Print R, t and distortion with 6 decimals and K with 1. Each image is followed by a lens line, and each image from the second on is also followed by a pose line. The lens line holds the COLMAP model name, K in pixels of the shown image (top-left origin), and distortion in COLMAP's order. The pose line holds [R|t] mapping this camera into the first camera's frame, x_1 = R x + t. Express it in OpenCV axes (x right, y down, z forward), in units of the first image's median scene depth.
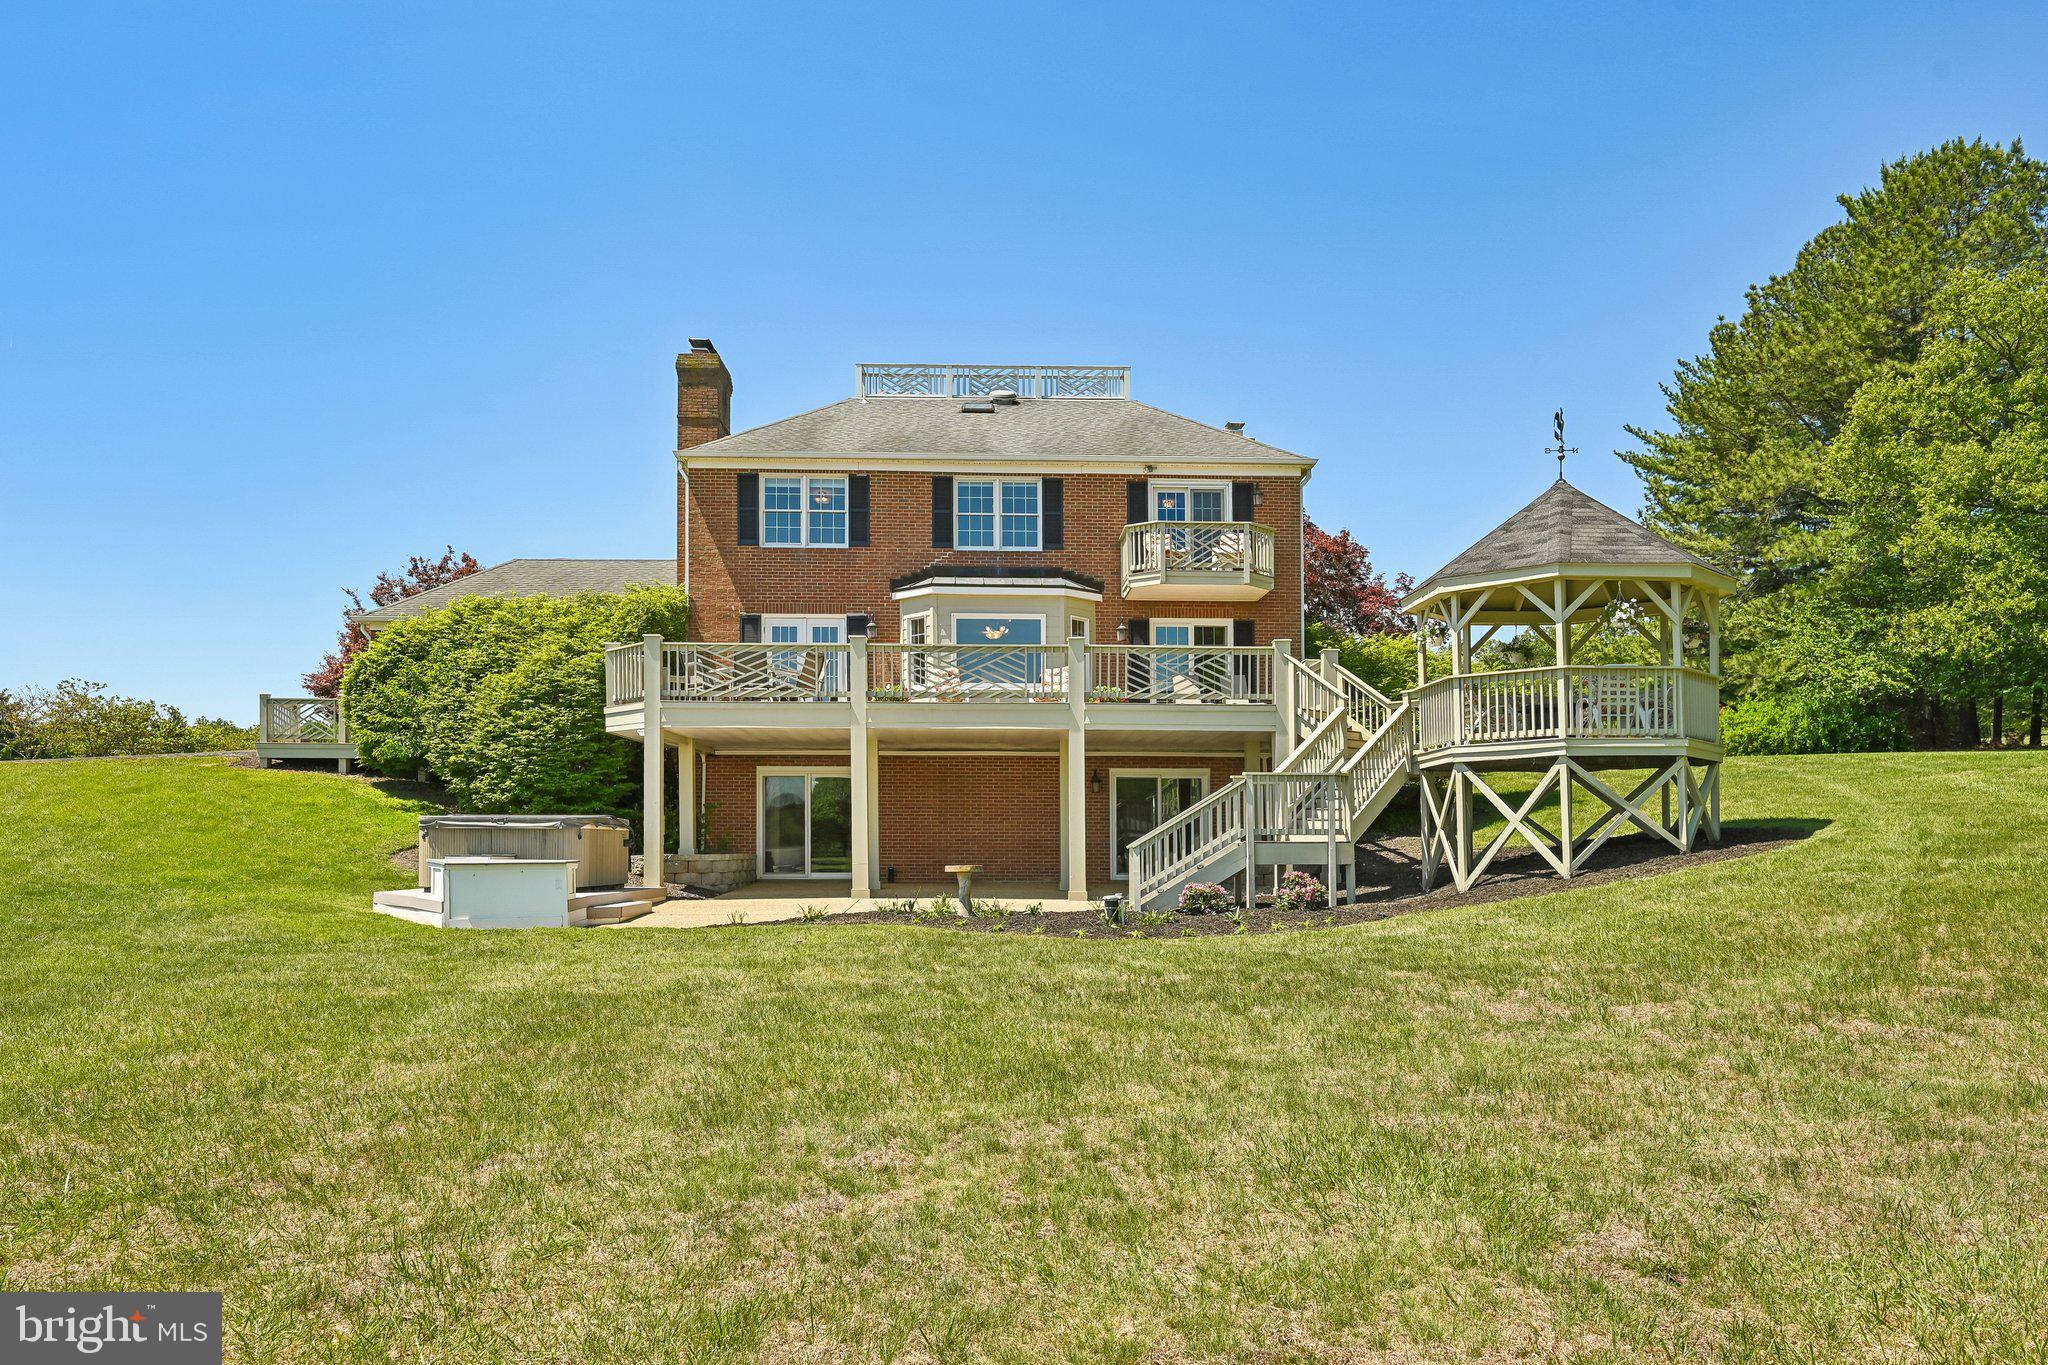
lens RADIAL K [[1362.2, 0, 1022.5], [0, 1362.2, 781.4], [0, 0, 1]] dist [0.011364, -0.016496]
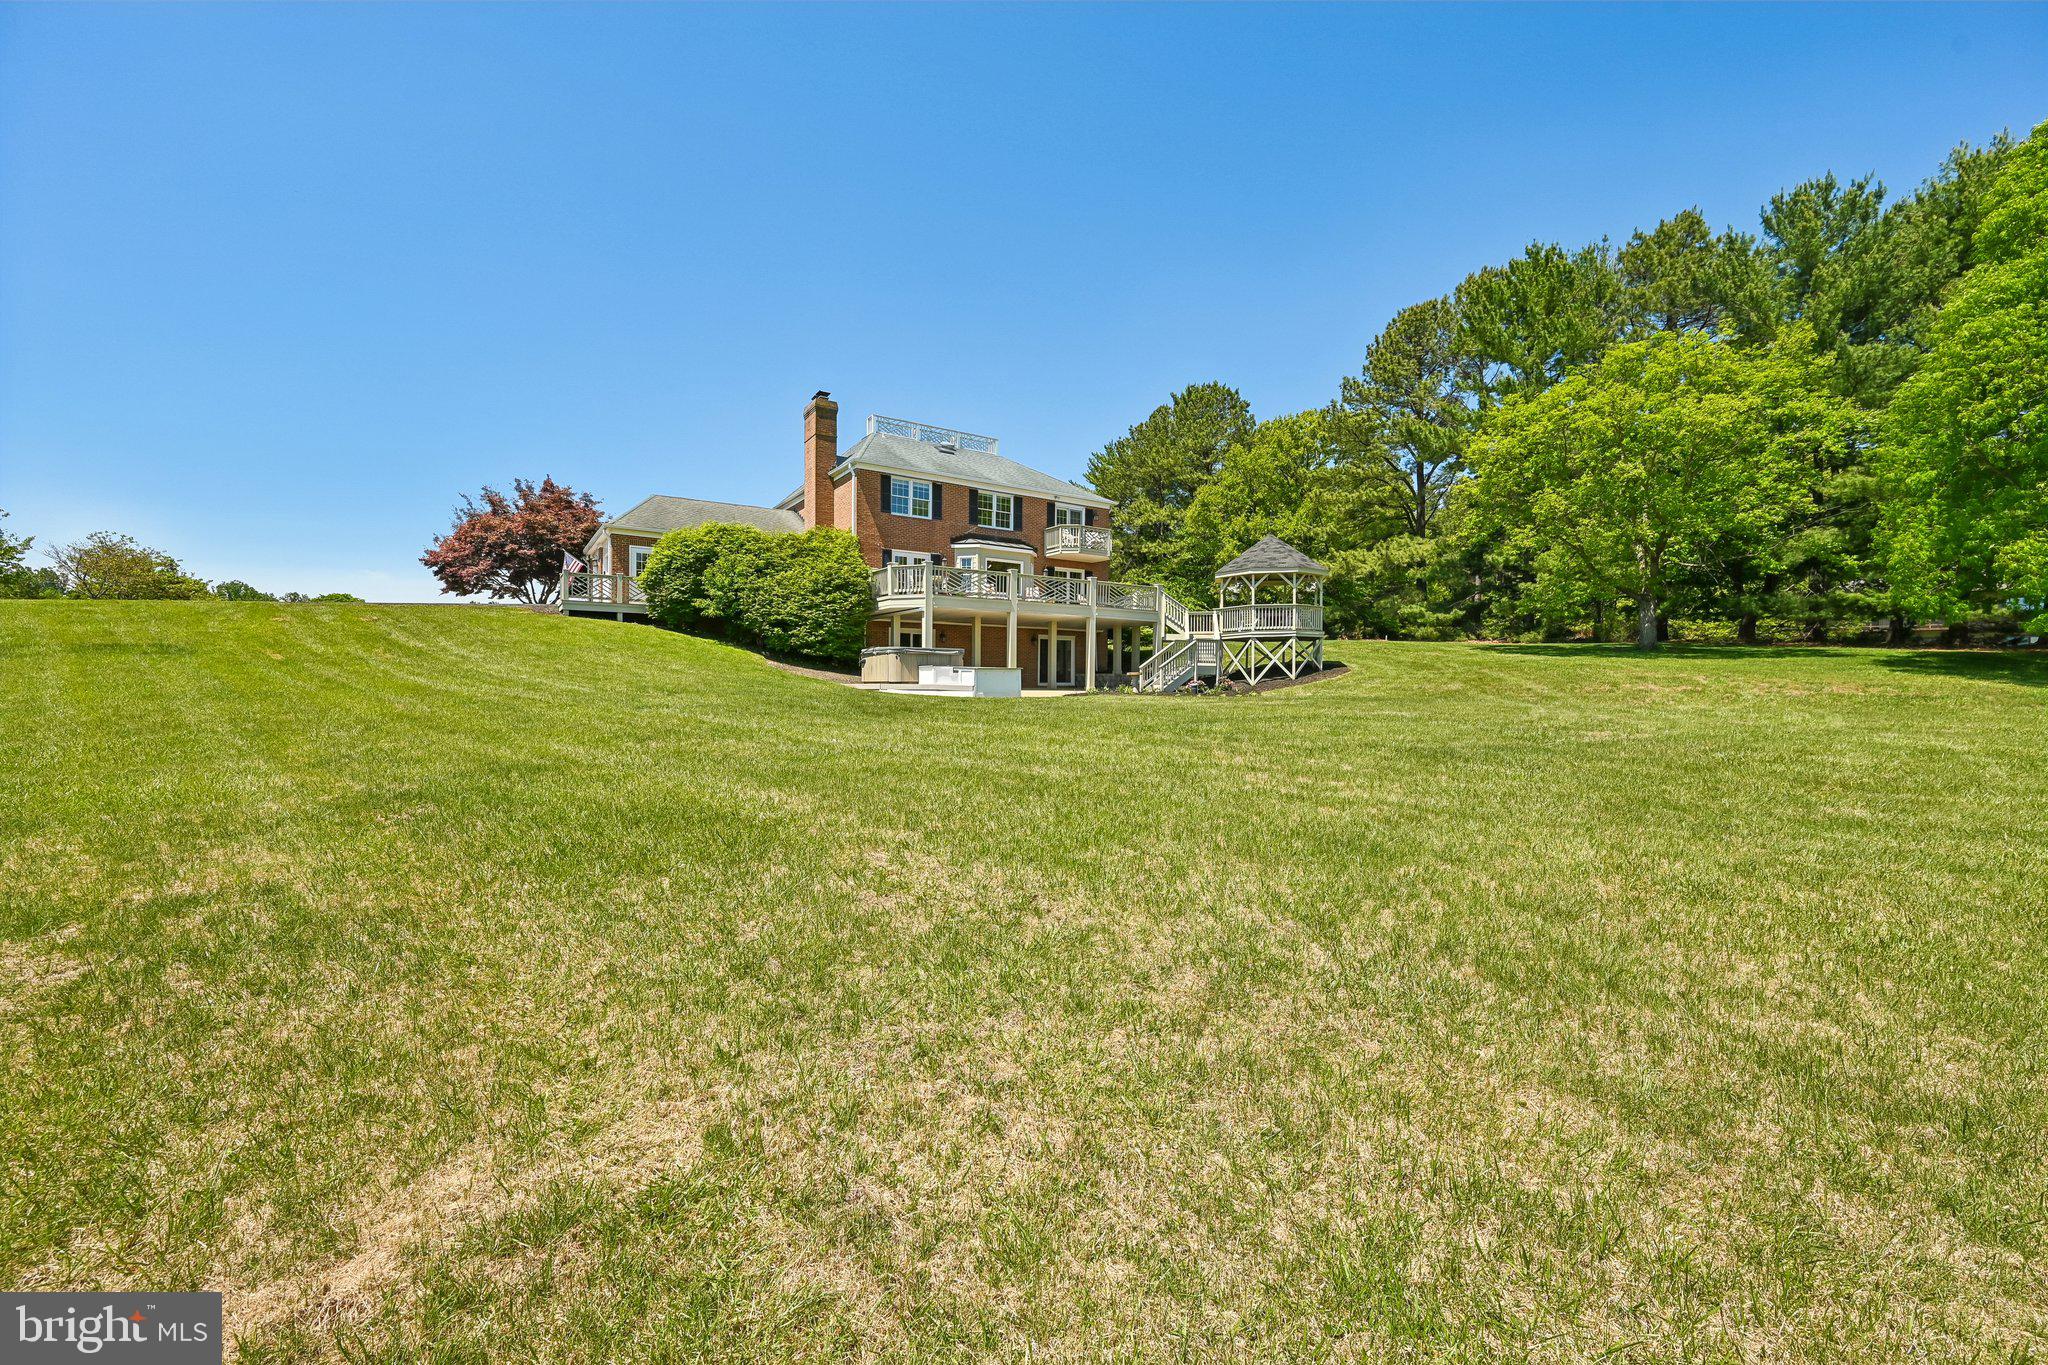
lens RADIAL K [[808.1, 0, 1034.5], [0, 808.1, 674.9], [0, 0, 1]] dist [-0.001291, 0.000370]
pose [[0.847396, 0.007302, 0.530912, -0.626694], [-0.025643, 0.999301, 0.027184, 0.020169], [-0.530342, -0.036650, 0.846991, -0.090323]]
